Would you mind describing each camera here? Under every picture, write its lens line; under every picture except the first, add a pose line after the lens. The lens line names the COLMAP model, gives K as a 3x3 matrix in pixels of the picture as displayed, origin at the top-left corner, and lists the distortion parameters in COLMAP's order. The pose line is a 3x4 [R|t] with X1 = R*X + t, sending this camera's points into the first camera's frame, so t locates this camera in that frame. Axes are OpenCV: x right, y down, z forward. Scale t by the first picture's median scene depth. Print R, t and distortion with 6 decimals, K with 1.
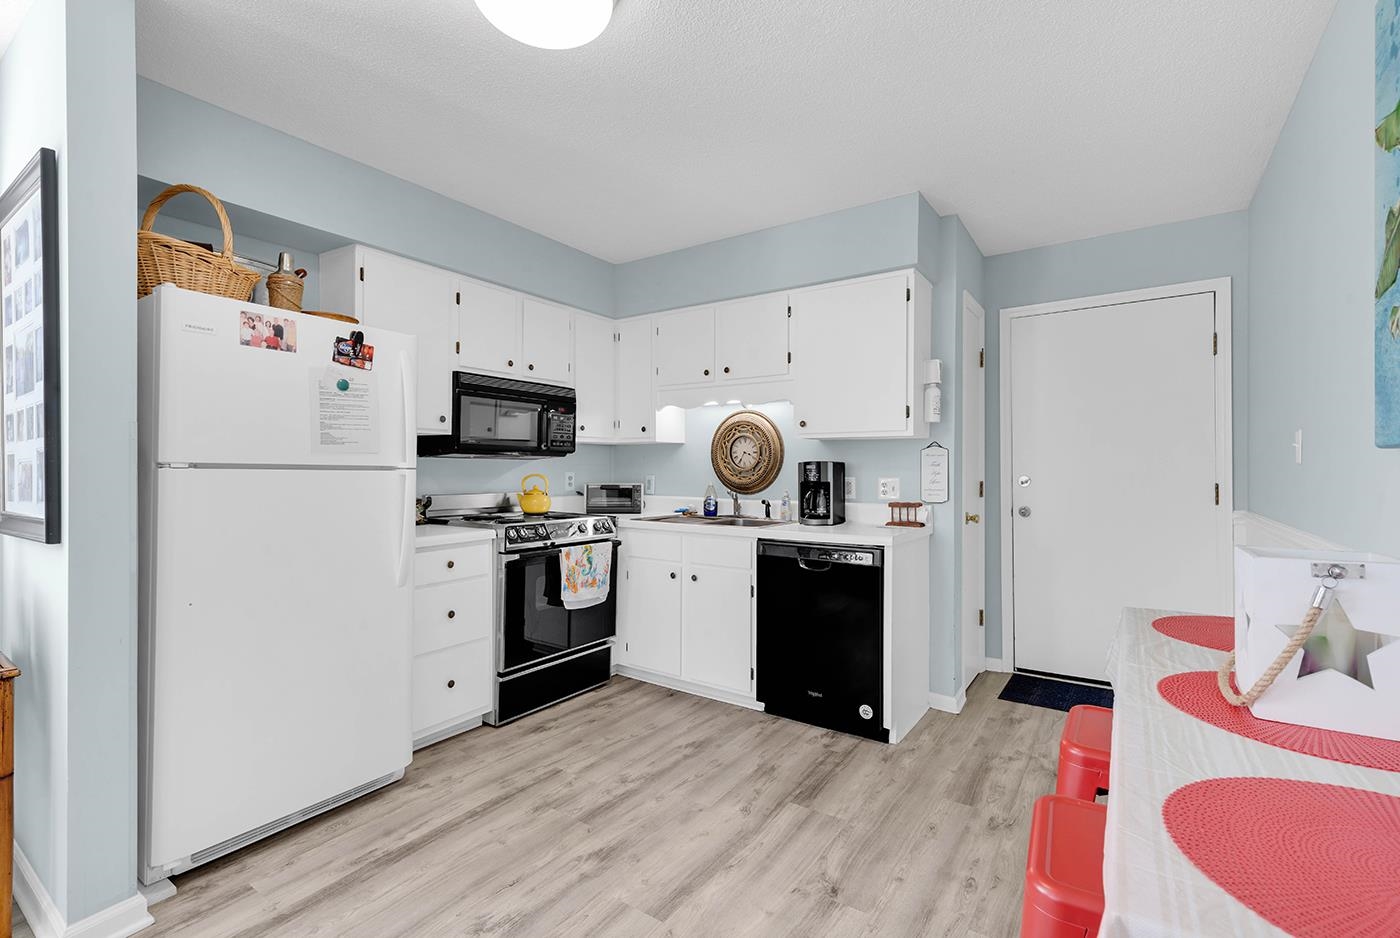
lens RADIAL K [[631.5, 0, 700.7], [0, 631.5, 469.9], [0, 0, 1]] dist [0.002831, 0.000224]
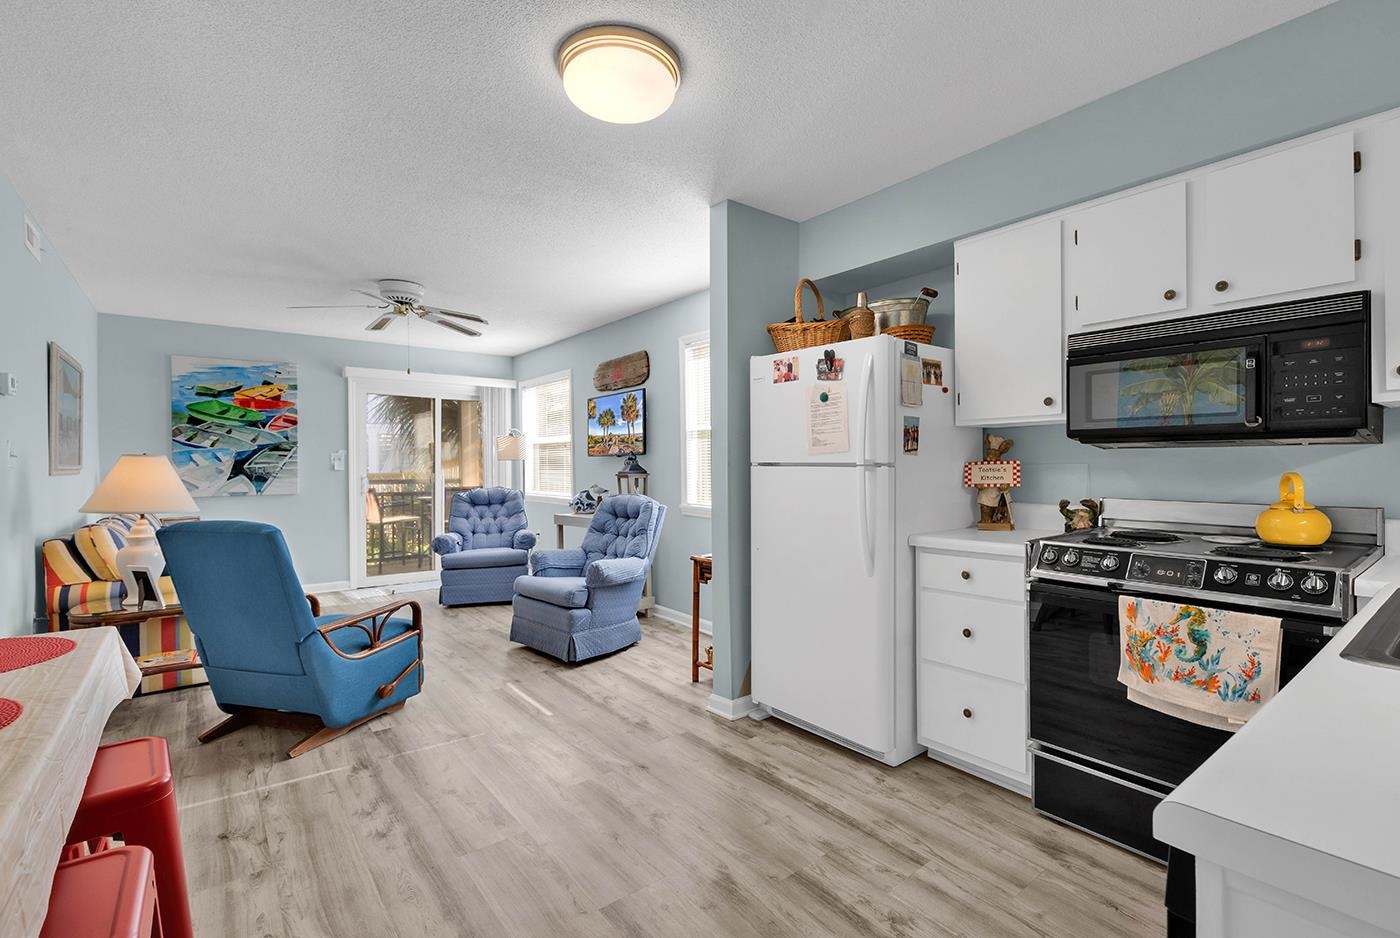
lens RADIAL K [[631.5, 0, 700.7], [0, 631.5, 469.9], [0, 0, 1]] dist [0.002831, 0.000224]
pose [[-0.299312, 0.007905, -0.954123, 0.479040], [0.006363, 0.999960, 0.006289, -0.002075], [0.954134, -0.004189, -0.299350, 0.812580]]
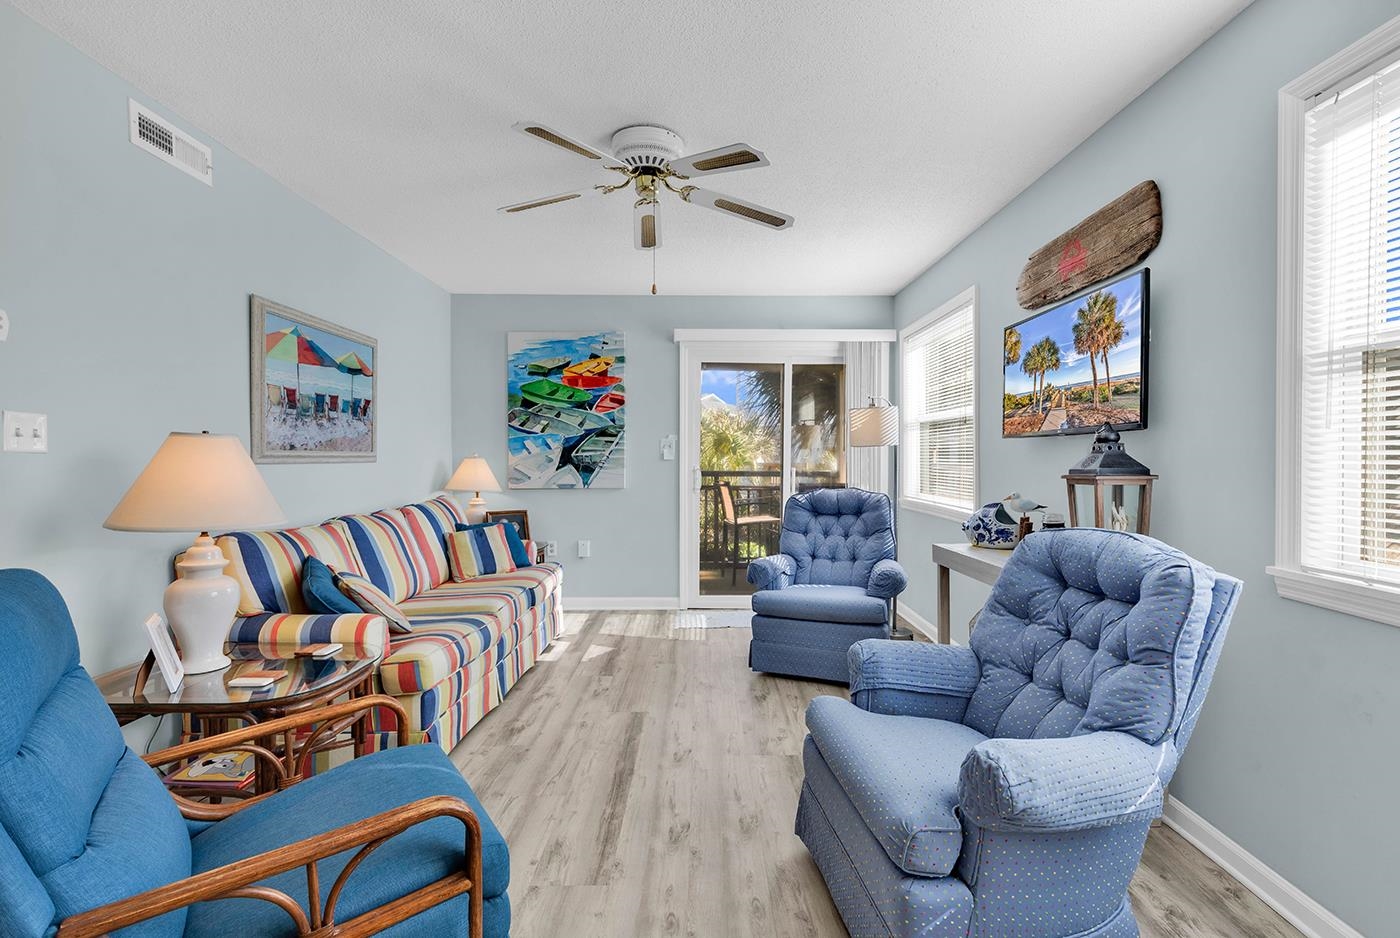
lens RADIAL K [[606.7, 0, 712.7], [0, 606.7, 468.8], [0, 0, 1]] dist [0.001130, 0.000093]
pose [[-0.818308, 0.011824, -0.574658, -0.307132], [0.000802, 0.999811, 0.019429, -0.002748], [0.574779, 0.015438, -0.818163, 0.441865]]
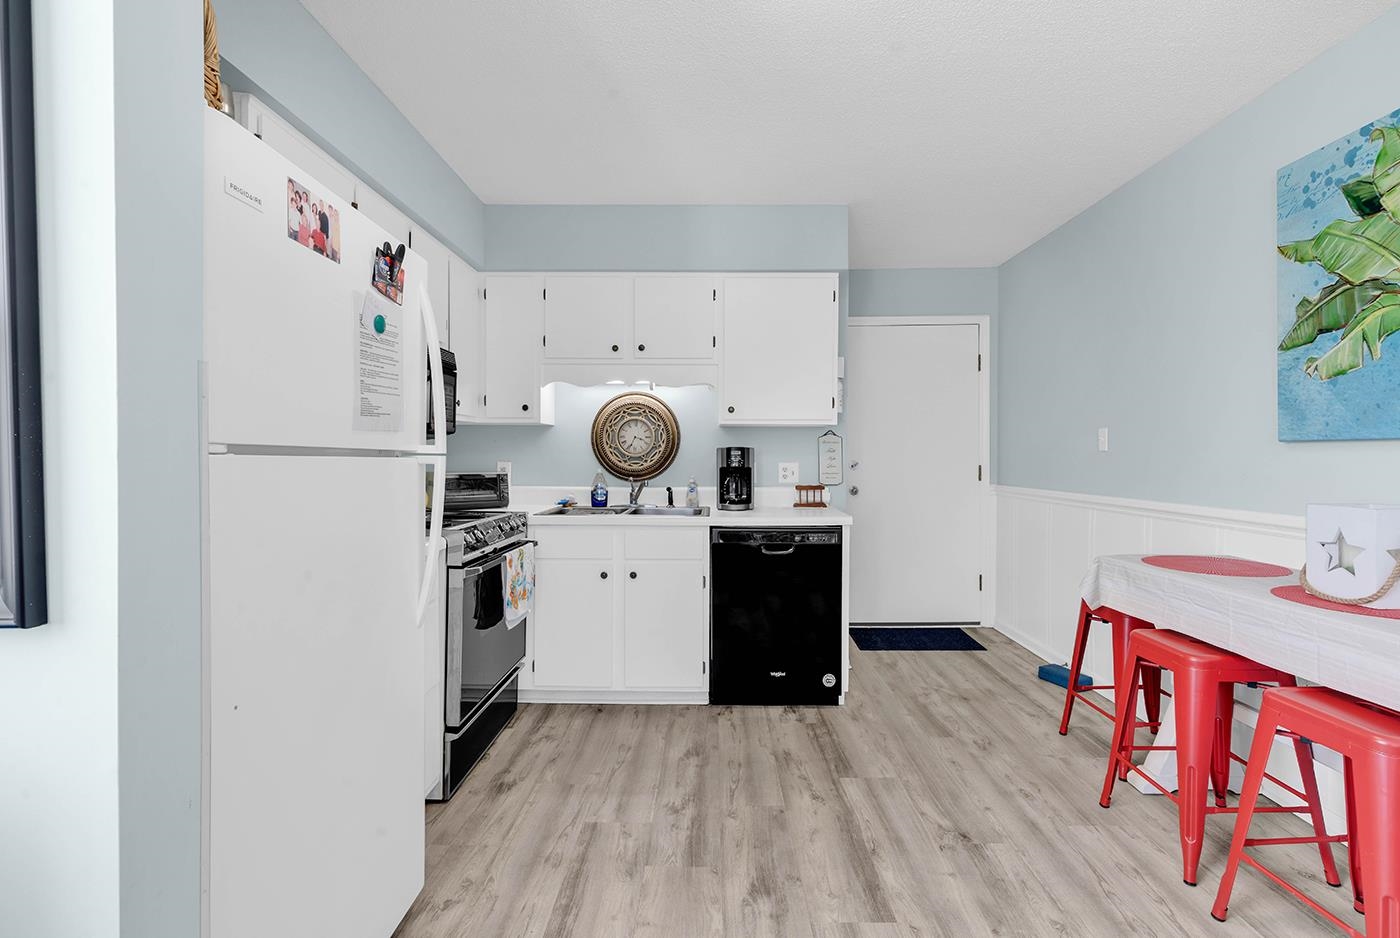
lens RADIAL K [[638.3, 0, 704.8], [0, 638.3, 461.5], [0, 0, 1]] dist [0.000248, 0.000000]
pose [[0.828813, -0.006637, 0.559486, -0.468367], [0.001463, 0.999952, 0.009694, -0.000713], [-0.559524, -0.007216, 0.828783, 0.198729]]
